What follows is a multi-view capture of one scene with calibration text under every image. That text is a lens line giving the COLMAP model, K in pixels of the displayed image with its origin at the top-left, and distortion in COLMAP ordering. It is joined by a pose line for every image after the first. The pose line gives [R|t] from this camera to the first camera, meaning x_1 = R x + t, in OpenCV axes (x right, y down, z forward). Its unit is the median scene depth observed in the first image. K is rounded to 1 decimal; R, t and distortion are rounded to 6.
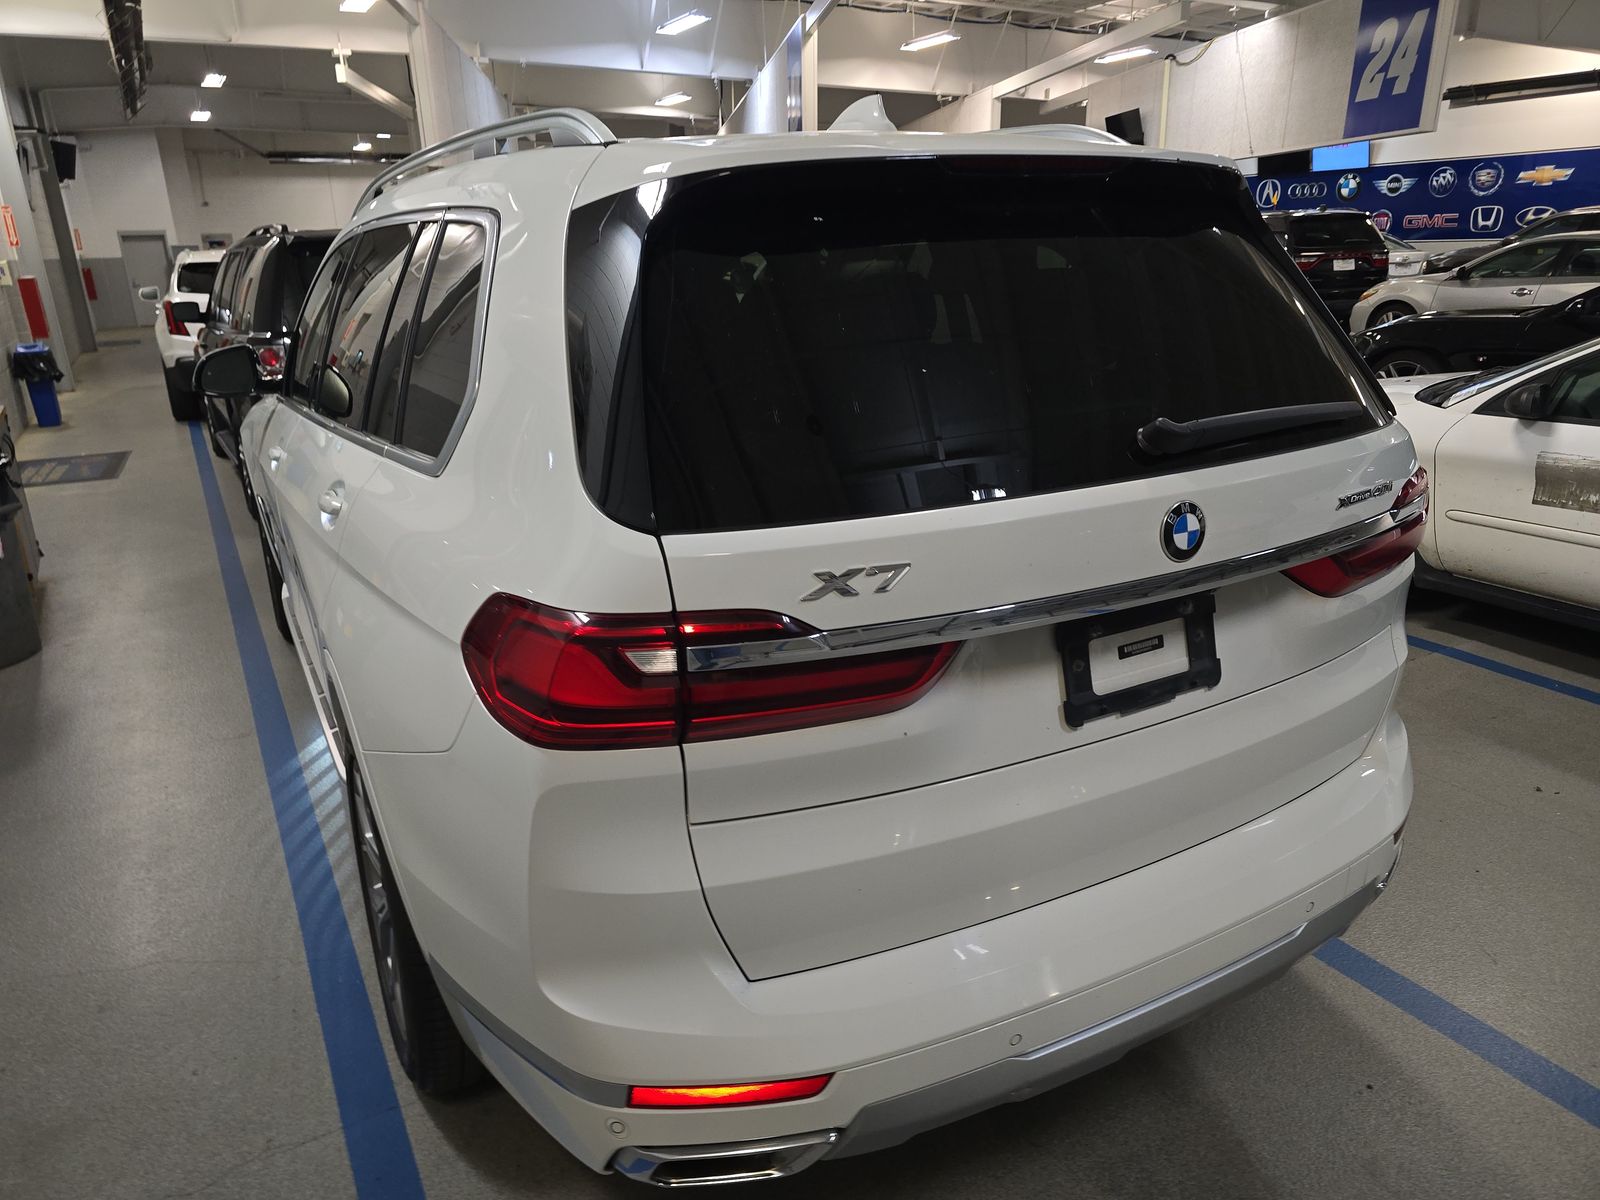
lens RADIAL K [[1069.6, 0, 794.2], [0, 1069.6, 603.7], [0, 0, 1]] dist [0.048792, -0.029286]
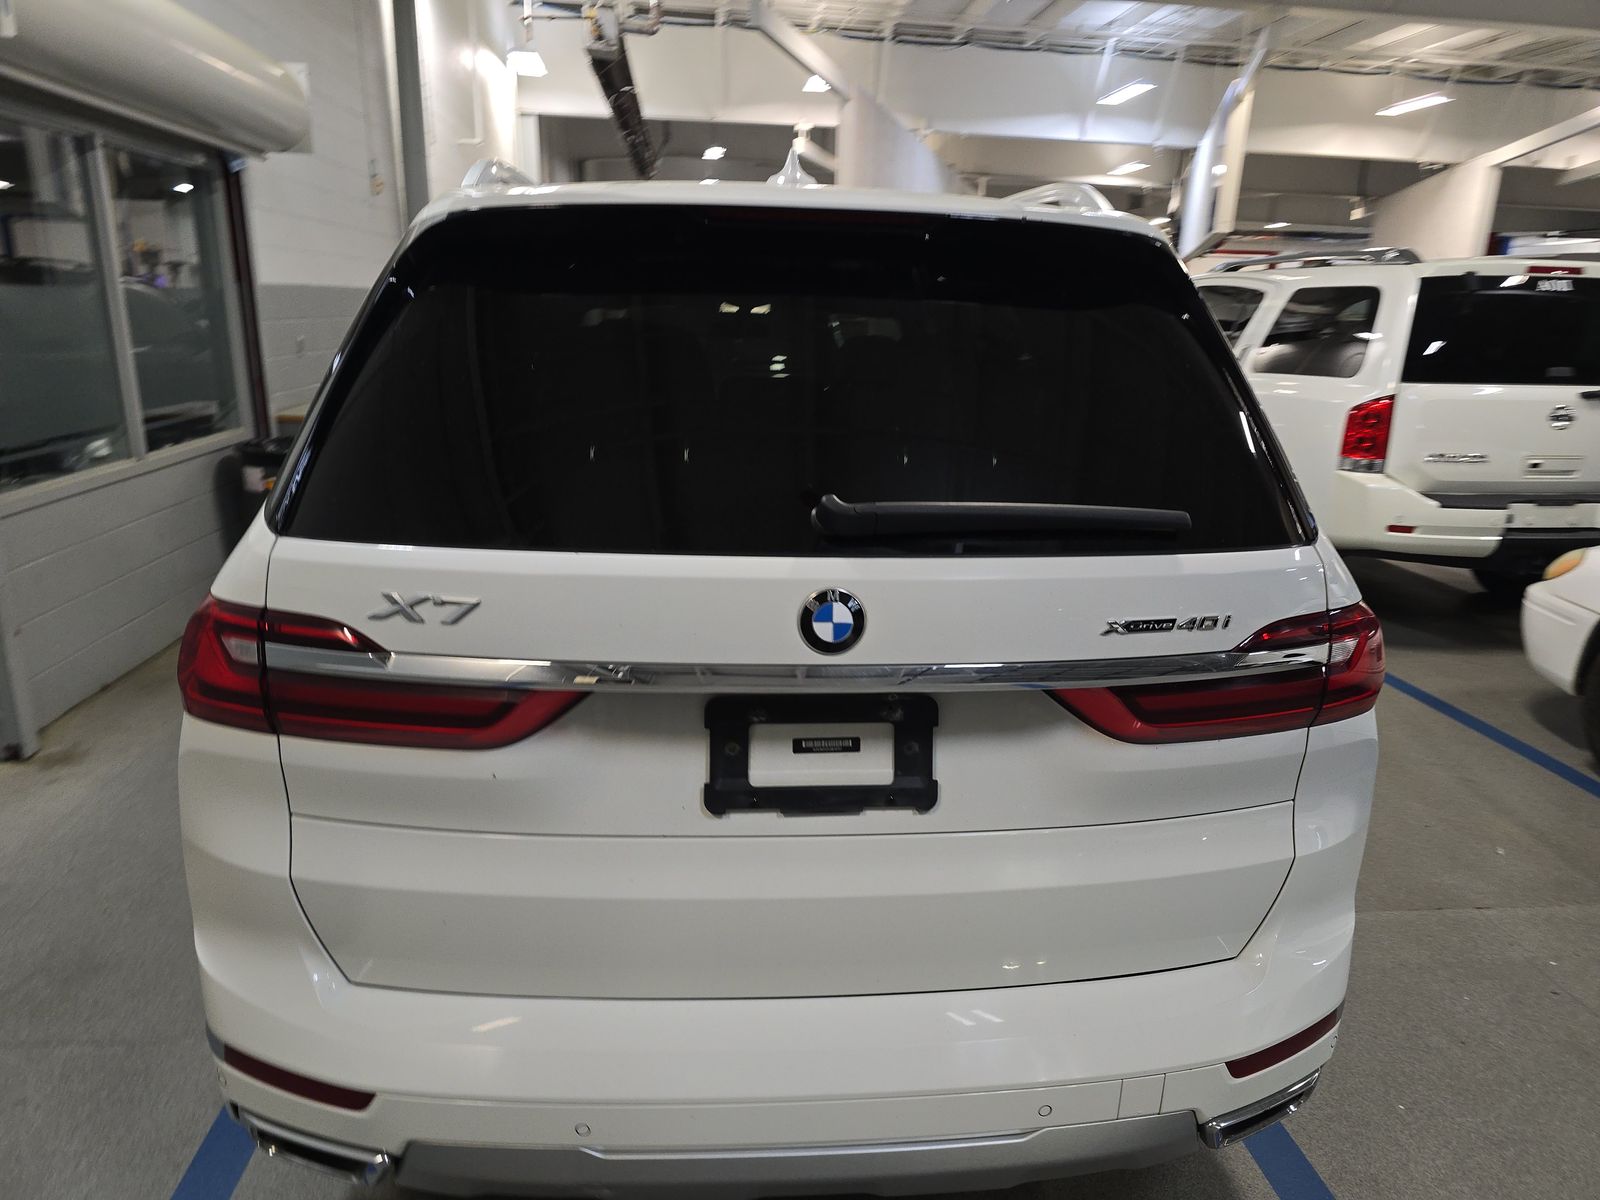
lens RADIAL K [[1069.6, 0, 796.5], [0, 1069.6, 602.1], [0, 0, 1]] dist [0.048792, -0.029286]
pose [[0.917041, 0.155801, -0.367098, 0.082788], [-0.175765, 0.984200, -0.021366, -0.007379], [0.357969, 0.084117, 0.929937, 0.019886]]
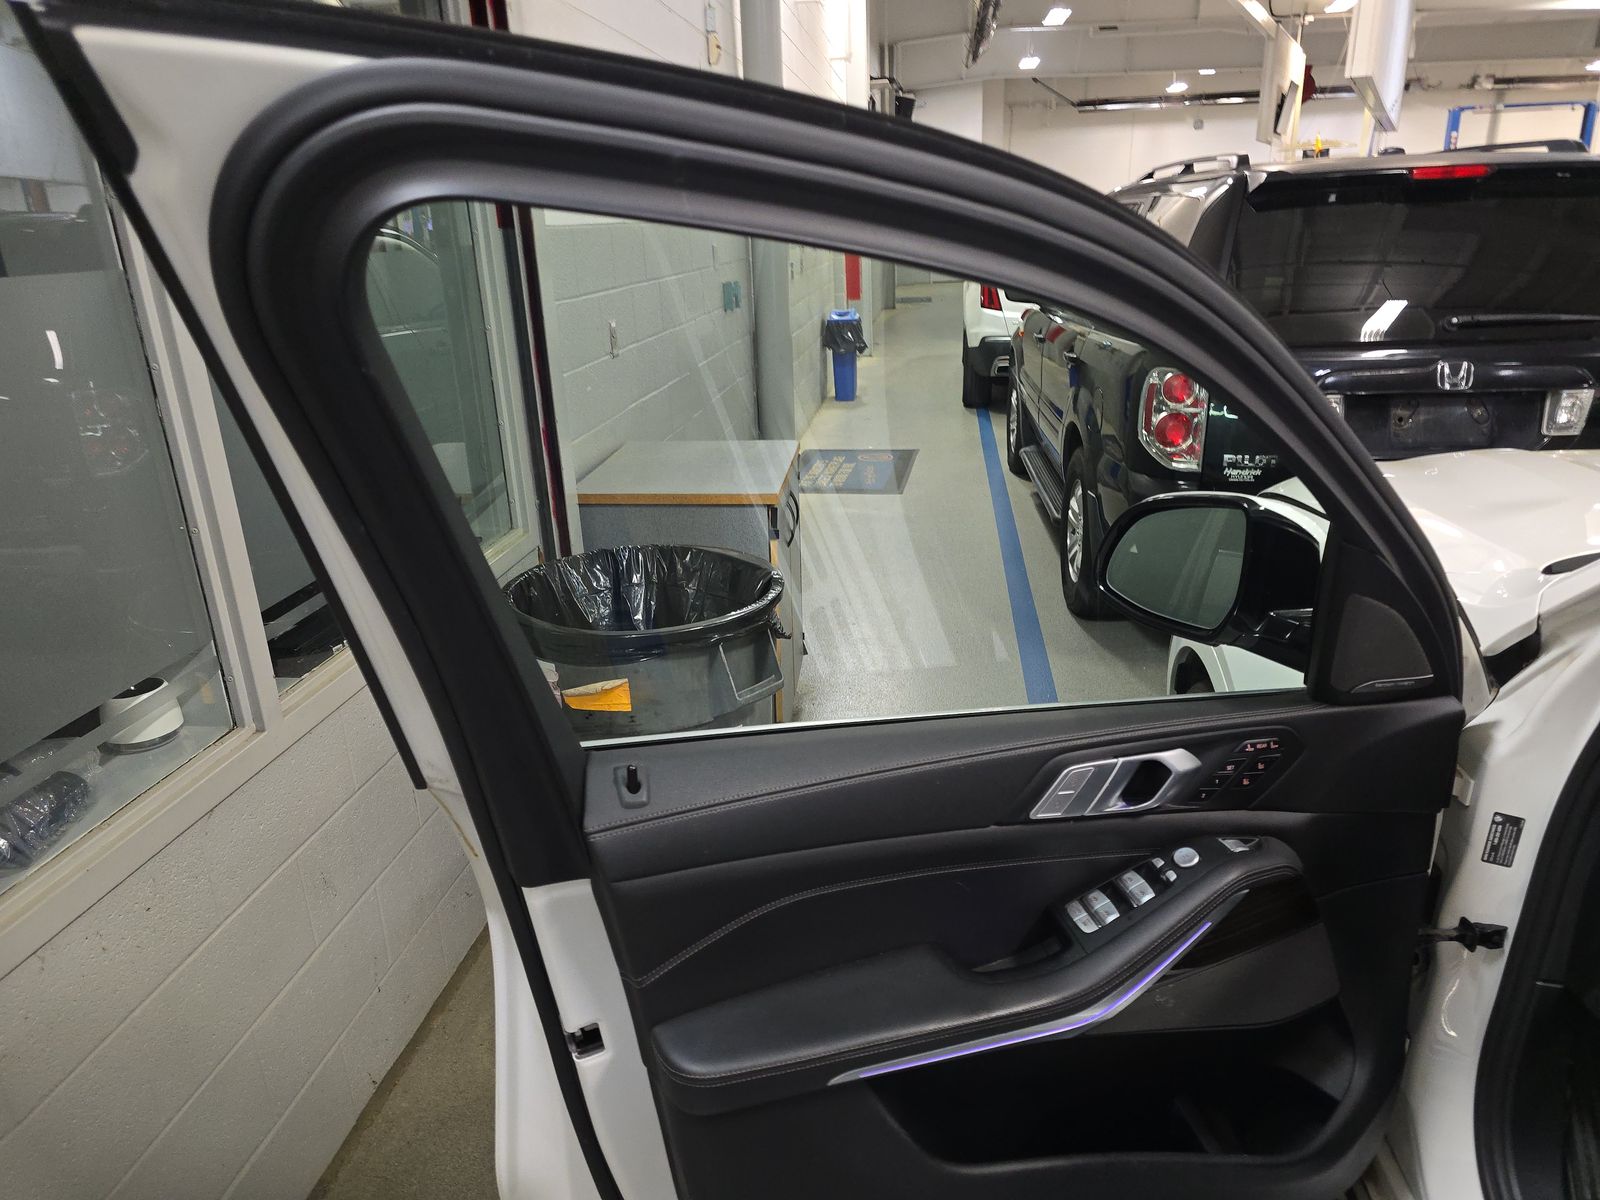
lens RADIAL K [[1069.6, 0, 843.6], [0, 1069.6, 610.4], [0, 0, 1]] dist [0.048792, -0.029286]
pose [[0.826085, 0.198742, -0.527337, -0.171284], [-0.175303, 0.979949, 0.094706, -0.075541], [0.535586, 0.014209, 0.844361, 0.235329]]
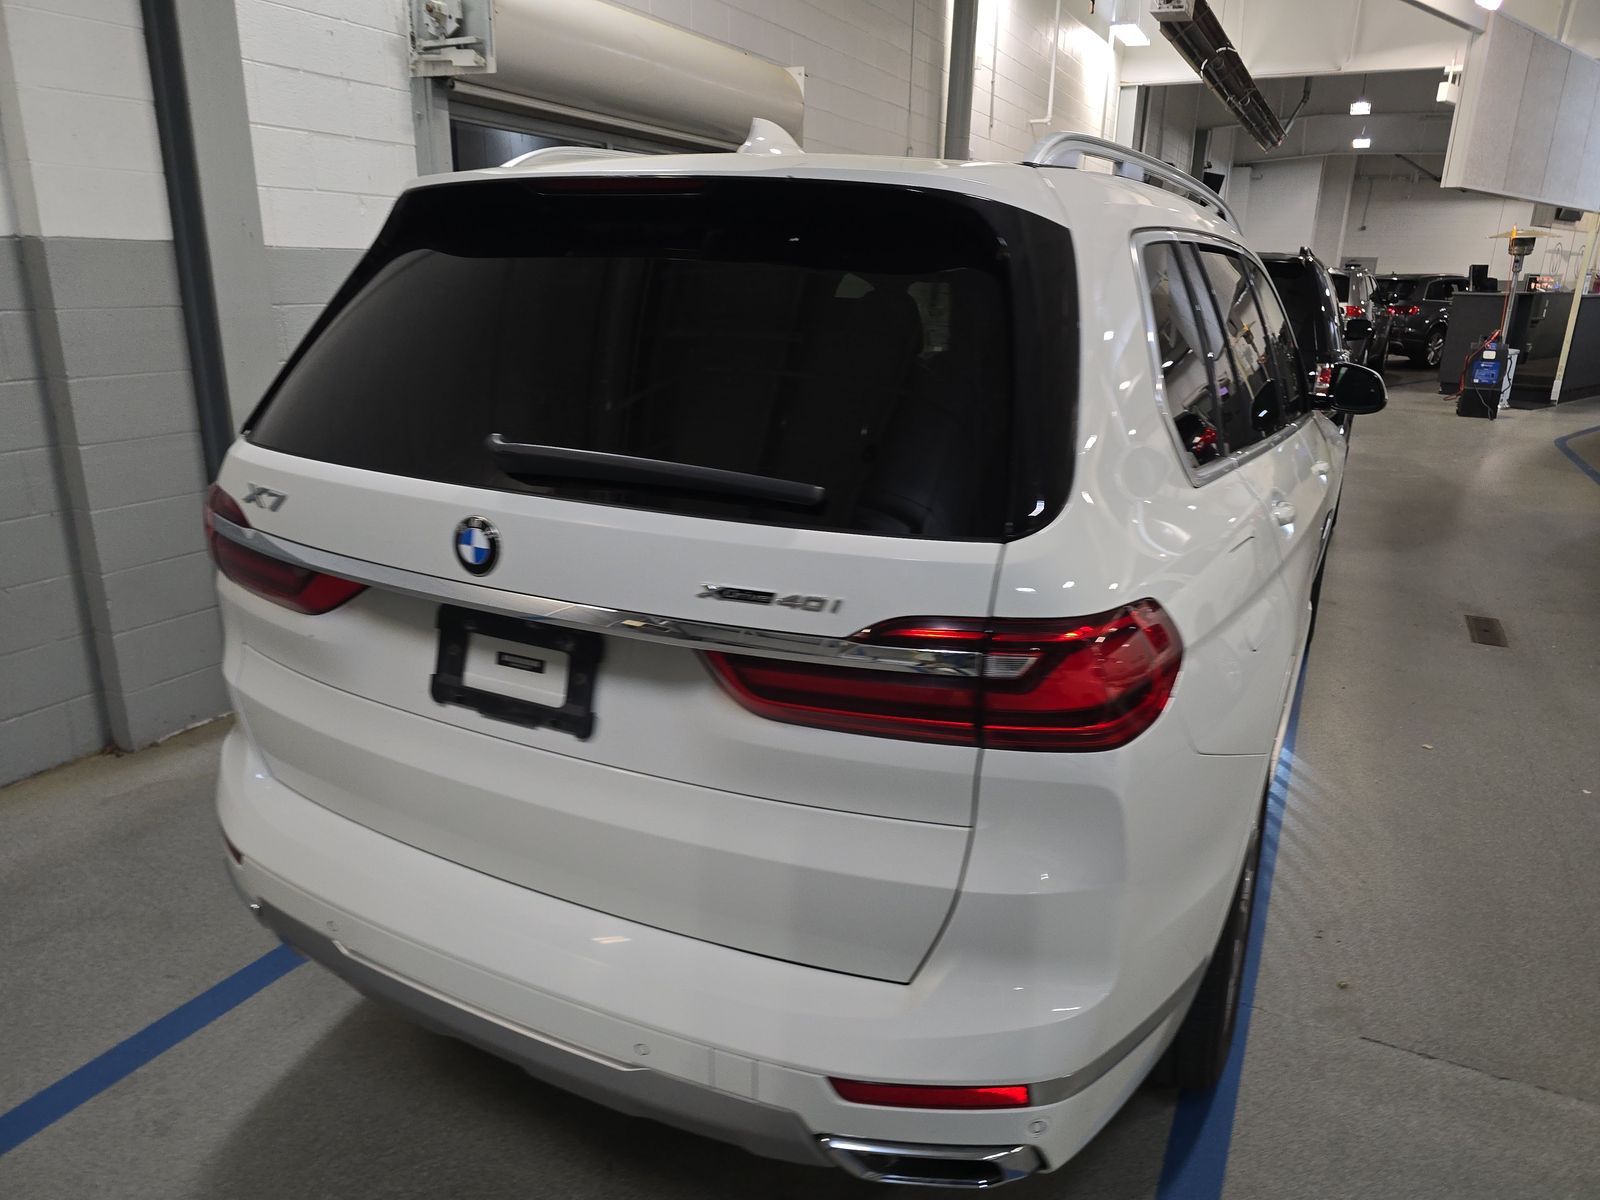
lens RADIAL K [[1069.6, 0, 801.5], [0, 1069.6, 601.2], [0, 0, 1]] dist [0.048792, -0.029286]
pose [[0.573363, 0.283623, -0.768643, 0.166767], [-0.300549, 0.945577, 0.124718, -0.029580], [0.762184, 0.159506, 0.627402, 0.076232]]
